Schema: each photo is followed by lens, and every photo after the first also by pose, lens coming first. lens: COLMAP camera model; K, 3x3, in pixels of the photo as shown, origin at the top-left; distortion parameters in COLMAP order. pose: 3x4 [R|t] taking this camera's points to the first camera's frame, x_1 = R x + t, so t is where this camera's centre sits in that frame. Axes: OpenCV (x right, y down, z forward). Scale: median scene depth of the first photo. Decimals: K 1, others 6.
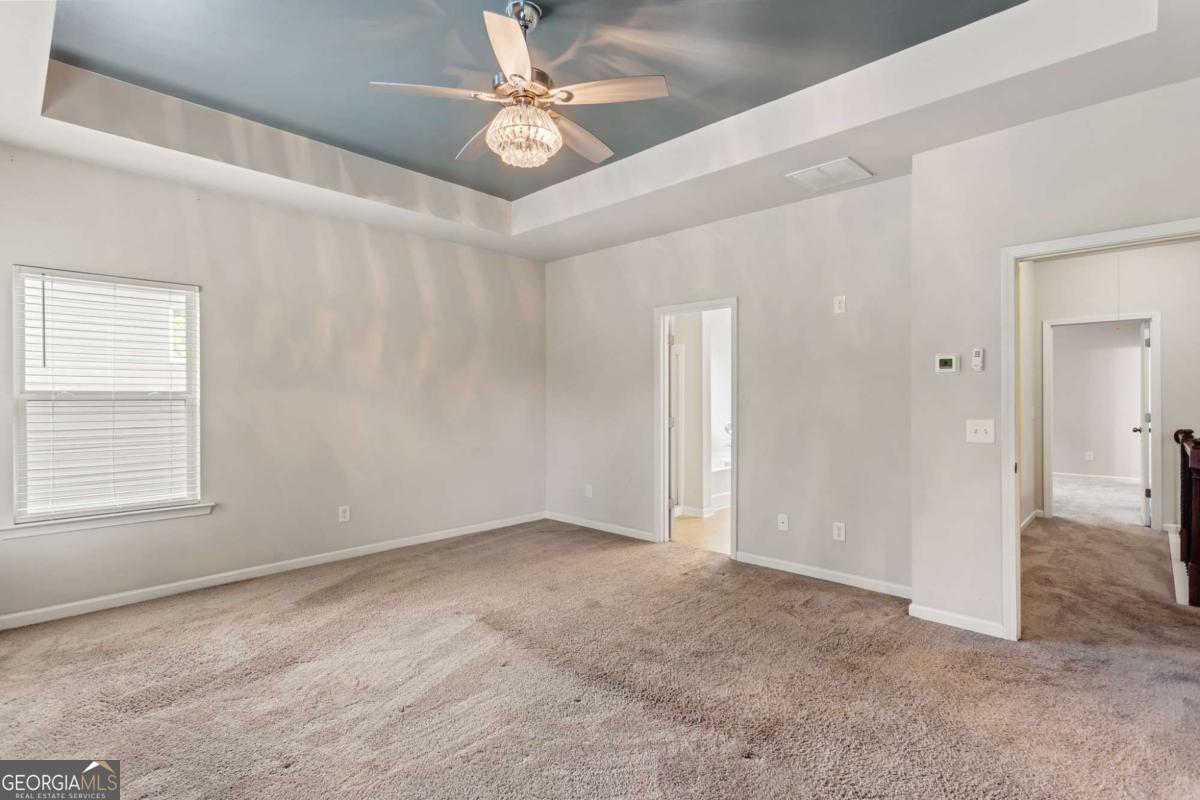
lens RADIAL K [[578.3, 0, 601.7], [0, 578.3, 395.5], [0, 0, 1]] dist [-0.045842, 0.028540]
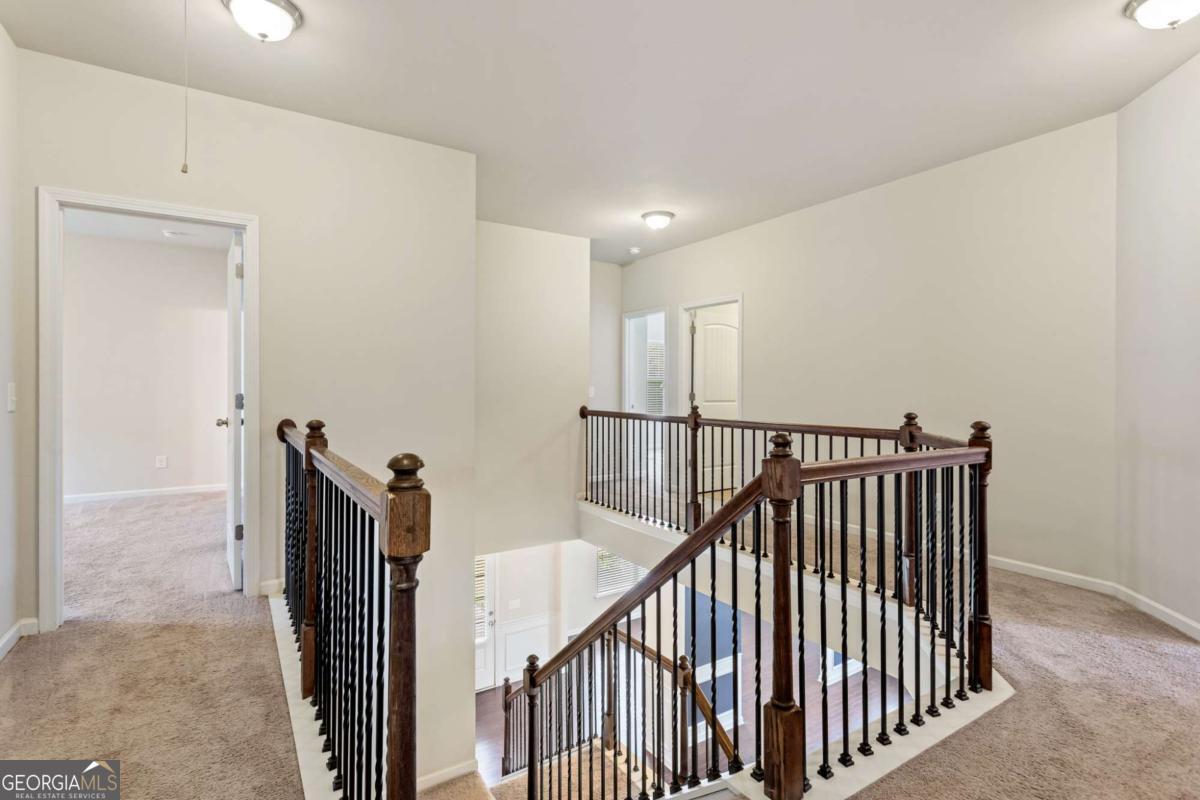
lens RADIAL K [[578.9, 0, 601.1], [0, 578.9, 389.3], [0, 0, 1]] dist [-0.046434, 0.027272]
pose [[0.220429, -0.000345, 0.975403, 0.476777], [-0.005814, 0.999982, 0.001668, 0.023784], [-0.975386, -0.006039, 0.220423, 0.513285]]
